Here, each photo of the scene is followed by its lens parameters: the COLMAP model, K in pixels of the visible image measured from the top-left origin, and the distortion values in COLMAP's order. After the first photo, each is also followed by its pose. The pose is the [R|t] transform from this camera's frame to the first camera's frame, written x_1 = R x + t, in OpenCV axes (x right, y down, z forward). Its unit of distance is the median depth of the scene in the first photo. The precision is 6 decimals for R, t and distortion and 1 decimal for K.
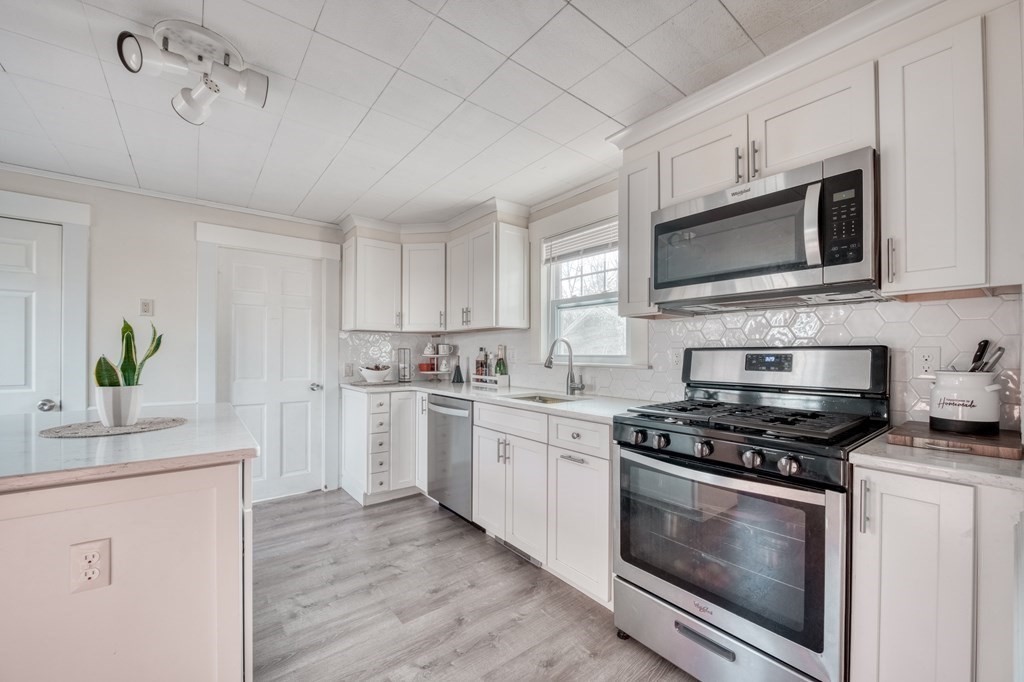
lens RADIAL K [[413.5, 0, 491.5], [0, 413.5, 347.0], [0, 0, 1]] dist [-0.011126, -0.001502]
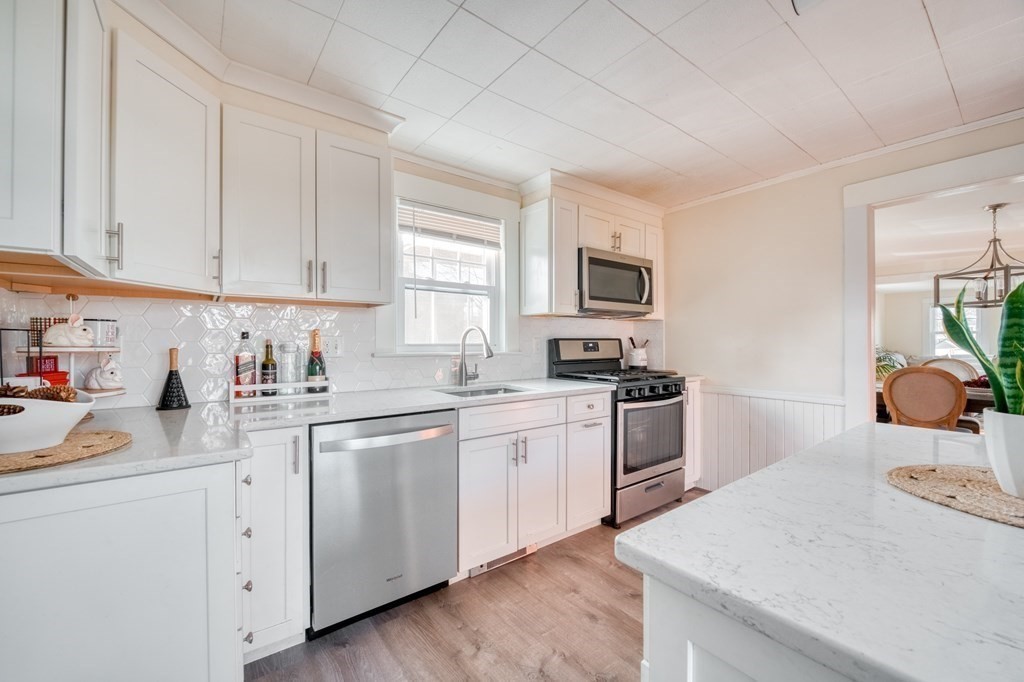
lens RADIAL K [[413.5, 0, 510.9], [0, 413.5, 346.3], [0, 0, 1]] dist [-0.011126, -0.001502]
pose [[-0.029582, -0.004027, 0.999554, -0.857846], [-0.008007, 0.999961, 0.003791, 0.022212], [-0.999530, -0.007891, -0.029613, 1.041407]]
